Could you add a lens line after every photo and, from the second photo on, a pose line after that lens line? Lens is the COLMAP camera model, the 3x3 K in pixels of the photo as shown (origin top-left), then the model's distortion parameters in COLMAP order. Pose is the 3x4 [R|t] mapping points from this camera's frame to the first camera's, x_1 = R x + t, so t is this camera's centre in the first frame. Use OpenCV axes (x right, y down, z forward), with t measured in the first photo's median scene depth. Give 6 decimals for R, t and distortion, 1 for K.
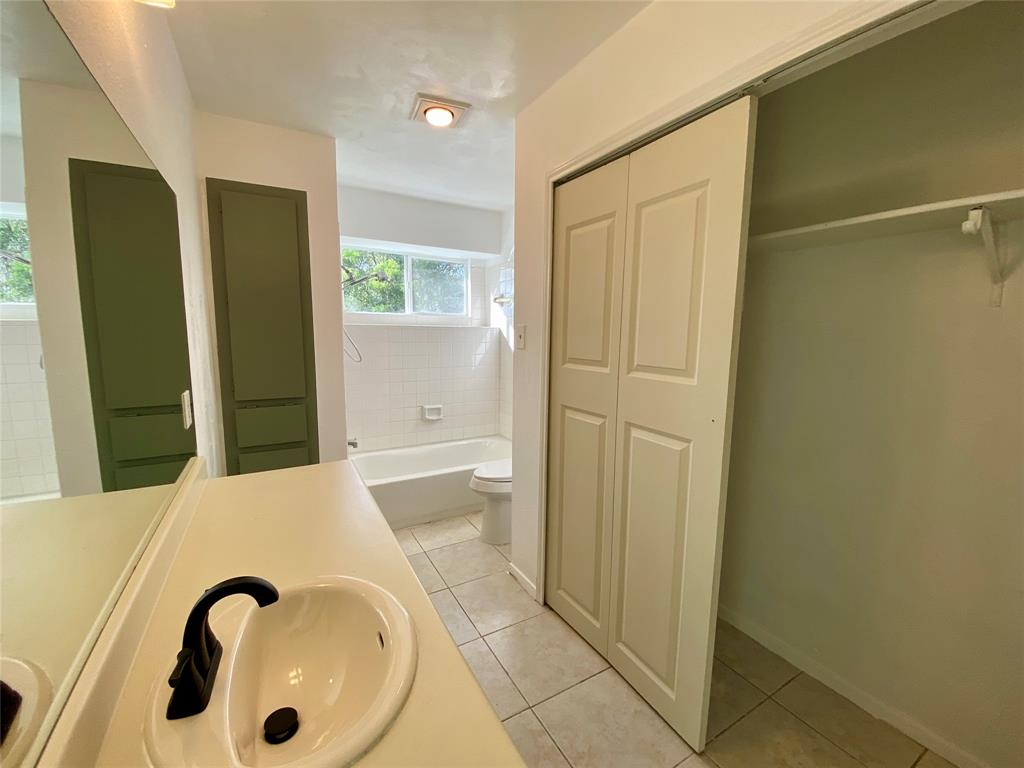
lens RADIAL K [[414.7, 0, 512.9], [0, 414.7, 384.1], [0, 0, 1]] dist [0.015895, -0.014186]
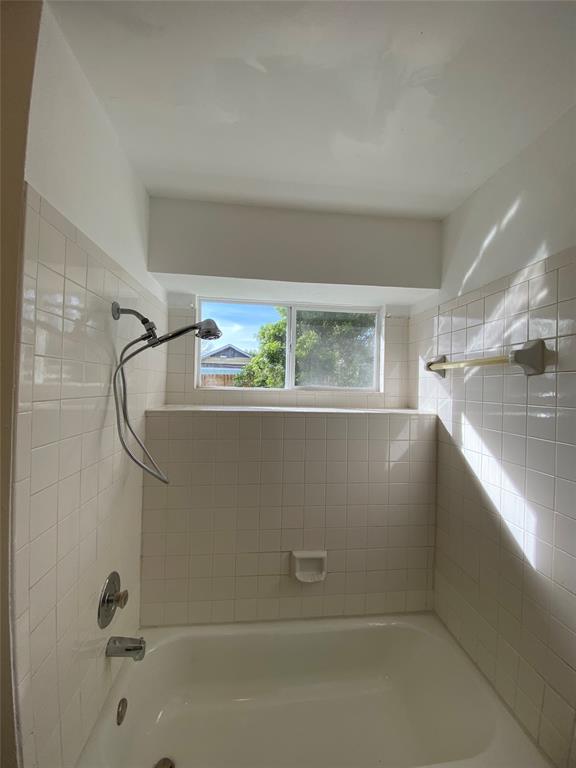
lens RADIAL K [[311.0, 0, 285.4], [0, 311.0, 385.2], [0, 0, 1]] dist [0.015895, -0.014186]
pose [[0.914999, 0.006007, -0.403411, -0.049609], [-0.061209, 0.990382, -0.124084, -0.111121], [0.398785, 0.138230, 0.906566, 0.532415]]
